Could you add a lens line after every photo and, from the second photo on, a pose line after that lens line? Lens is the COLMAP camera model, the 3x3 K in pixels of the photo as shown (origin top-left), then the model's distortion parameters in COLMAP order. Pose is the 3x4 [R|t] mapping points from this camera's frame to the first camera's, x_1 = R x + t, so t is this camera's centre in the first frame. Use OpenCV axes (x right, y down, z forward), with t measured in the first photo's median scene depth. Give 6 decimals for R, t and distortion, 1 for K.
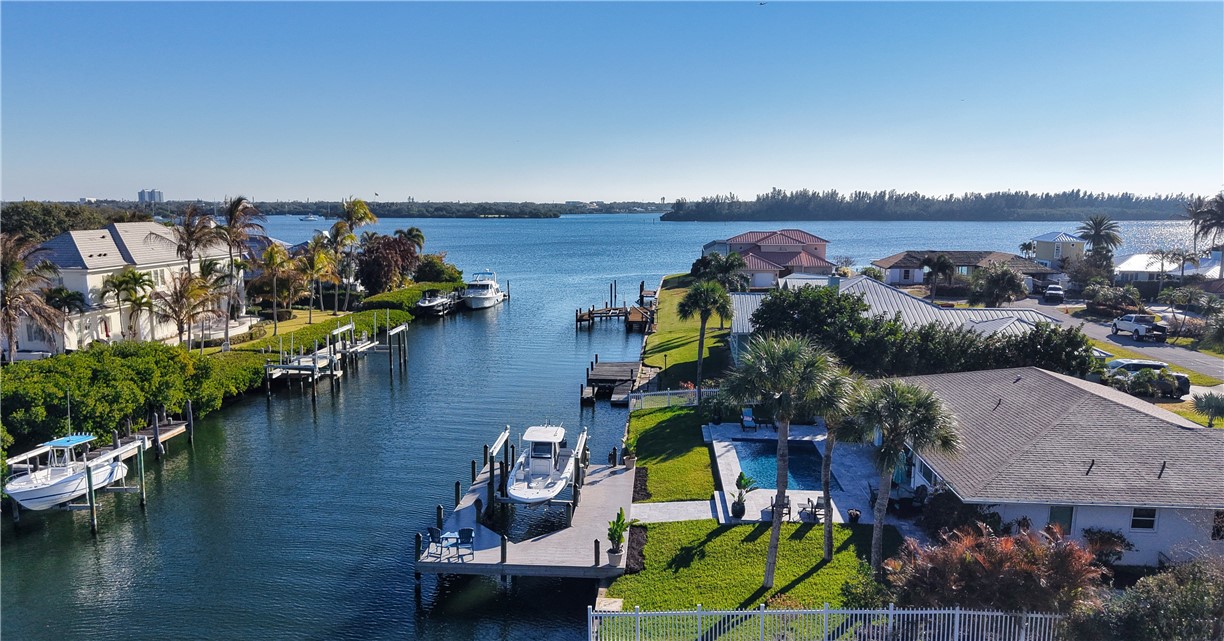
lens RADIAL K [[880.3, 0, 582.4], [0, 880.3, 345.0], [0, 0, 1]] dist [0.060259, -0.014124]
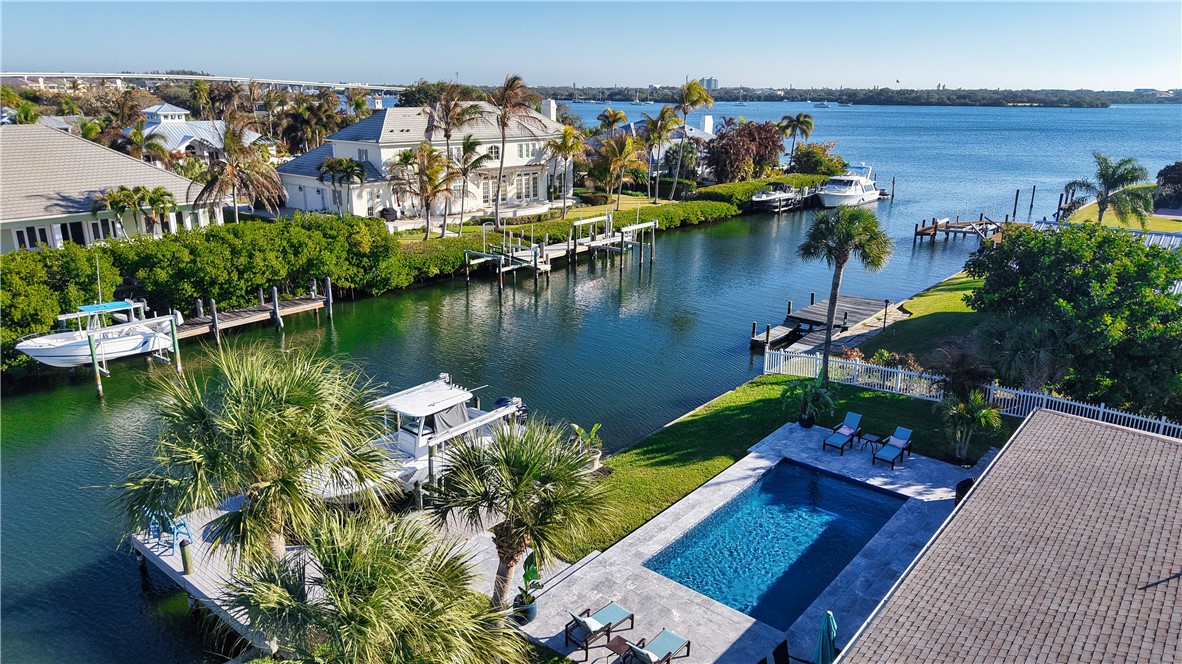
lens RADIAL K [[803.0, 0, 591.3], [0, 803.0, 337.0], [0, 0, 1]] dist [0.015848, -0.012088]
pose [[0.820436, 0.175484, -0.544141, 0.239703], [-0.098888, 0.980942, 0.167252, -0.041820], [0.563121, -0.083410, 0.822154, 0.308363]]
